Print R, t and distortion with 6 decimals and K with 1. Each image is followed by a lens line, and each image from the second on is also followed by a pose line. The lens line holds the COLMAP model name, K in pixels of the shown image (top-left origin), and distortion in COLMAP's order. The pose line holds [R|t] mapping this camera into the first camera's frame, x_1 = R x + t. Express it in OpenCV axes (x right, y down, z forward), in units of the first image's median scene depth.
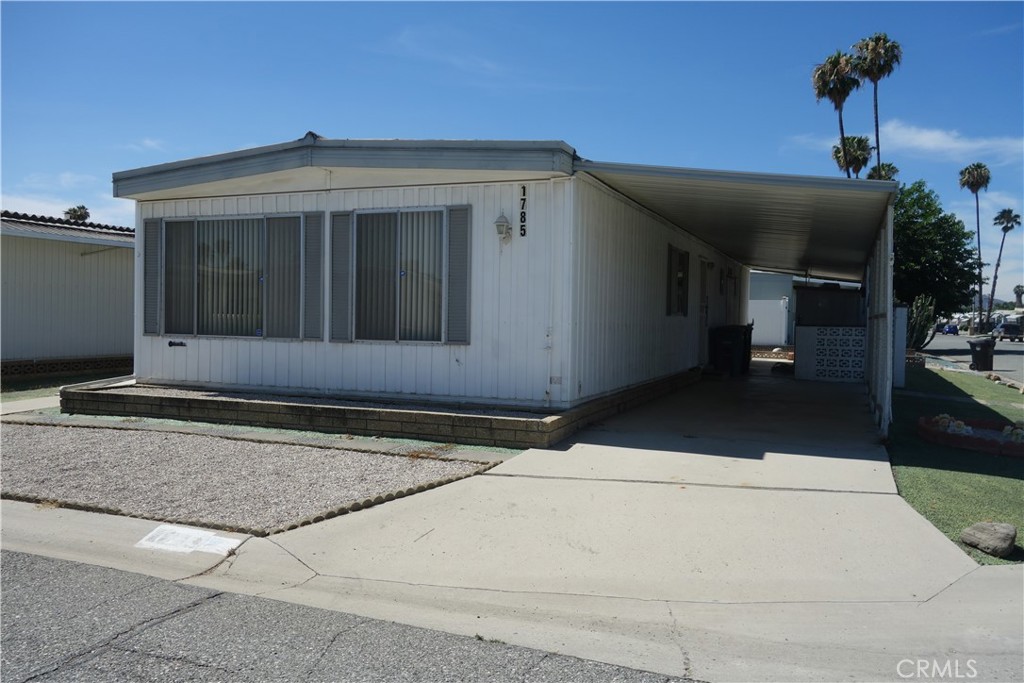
lens RADIAL K [[815.3, 0, 512.9], [0, 815.3, 339.4], [0, 0, 1]] dist [0.002884, 0.011604]
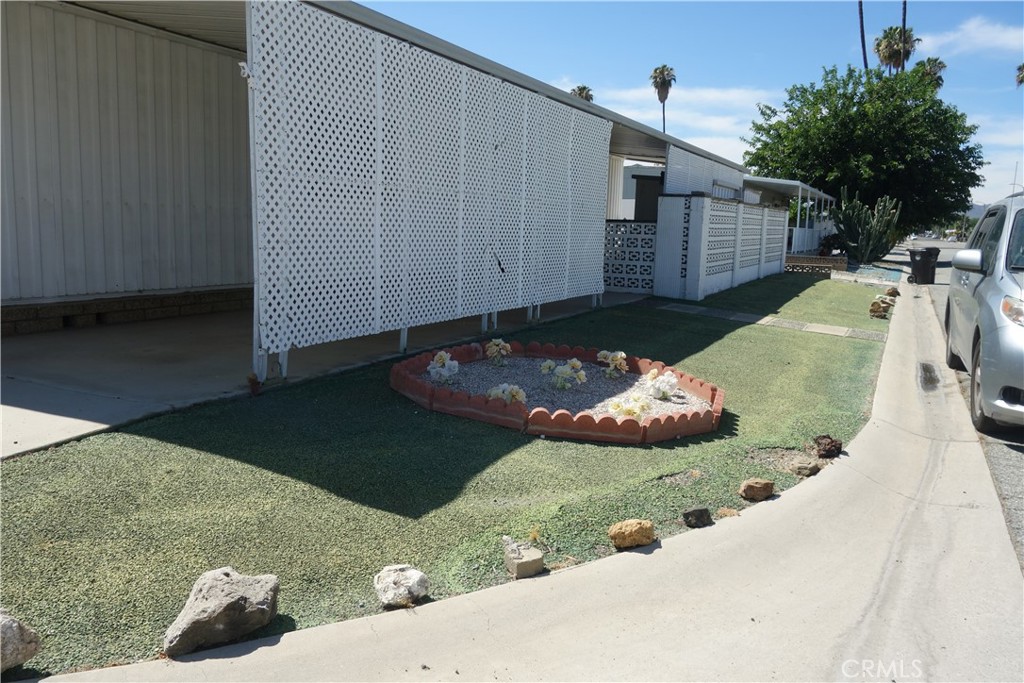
lens RADIAL K [[815.3, 0, 510.6], [0, 815.3, 341.8], [0, 0, 1]] dist [0.002884, 0.011604]
pose [[0.997906, 0.018585, -0.061959, 0.196809], [-0.011486, 0.993527, 0.113010, 0.006641], [0.063659, -0.112062, 0.991660, 0.119134]]
